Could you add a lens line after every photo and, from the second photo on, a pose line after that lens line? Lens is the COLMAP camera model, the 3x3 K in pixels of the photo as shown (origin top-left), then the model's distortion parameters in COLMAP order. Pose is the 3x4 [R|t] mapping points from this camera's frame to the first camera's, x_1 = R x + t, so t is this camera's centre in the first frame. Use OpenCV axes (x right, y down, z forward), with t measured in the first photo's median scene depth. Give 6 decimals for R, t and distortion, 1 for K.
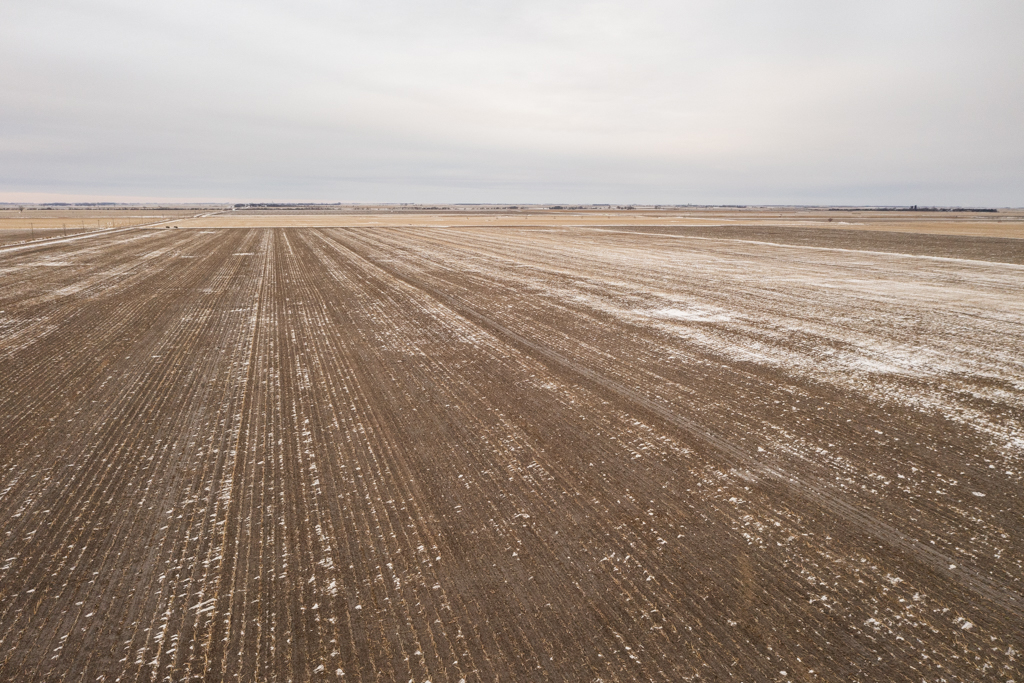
lens RADIAL K [[809.0, 0, 509.3], [0, 809.0, 341.4], [0, 0, 1]] dist [-0.030702, 0.007756]
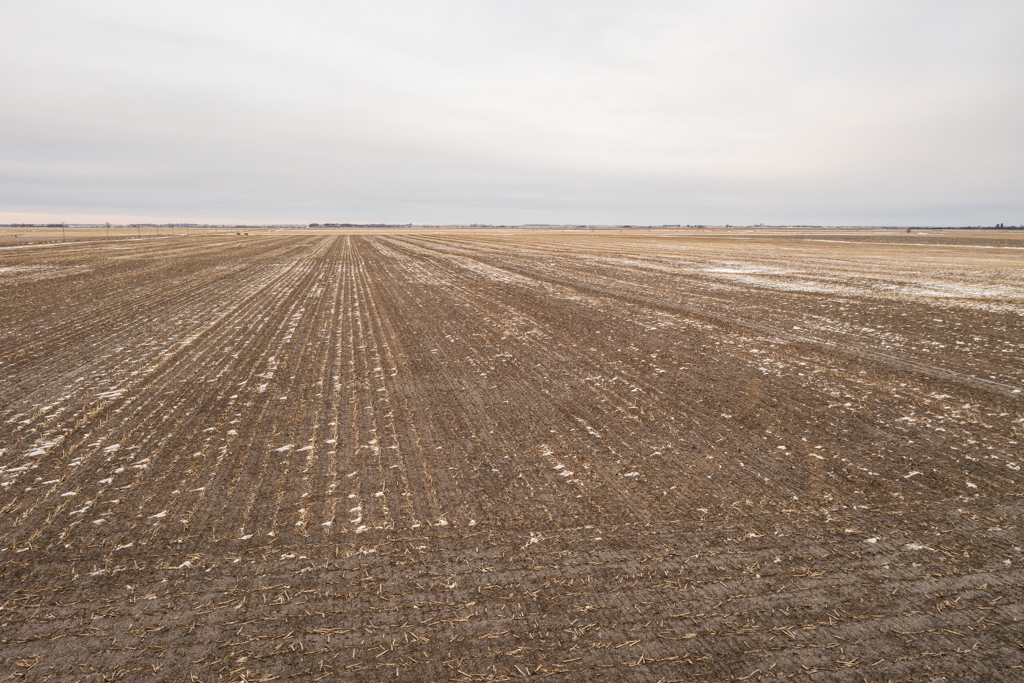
lens RADIAL K [[809.0, 0, 509.3], [0, 809.0, 341.4], [0, 0, 1]] dist [-0.030702, 0.007756]
pose [[0.996434, 0.009596, -0.083825, 0.065037], [-0.011709, 0.999625, -0.024750, 0.152518], [0.083556, 0.025643, 0.996173, 0.088095]]
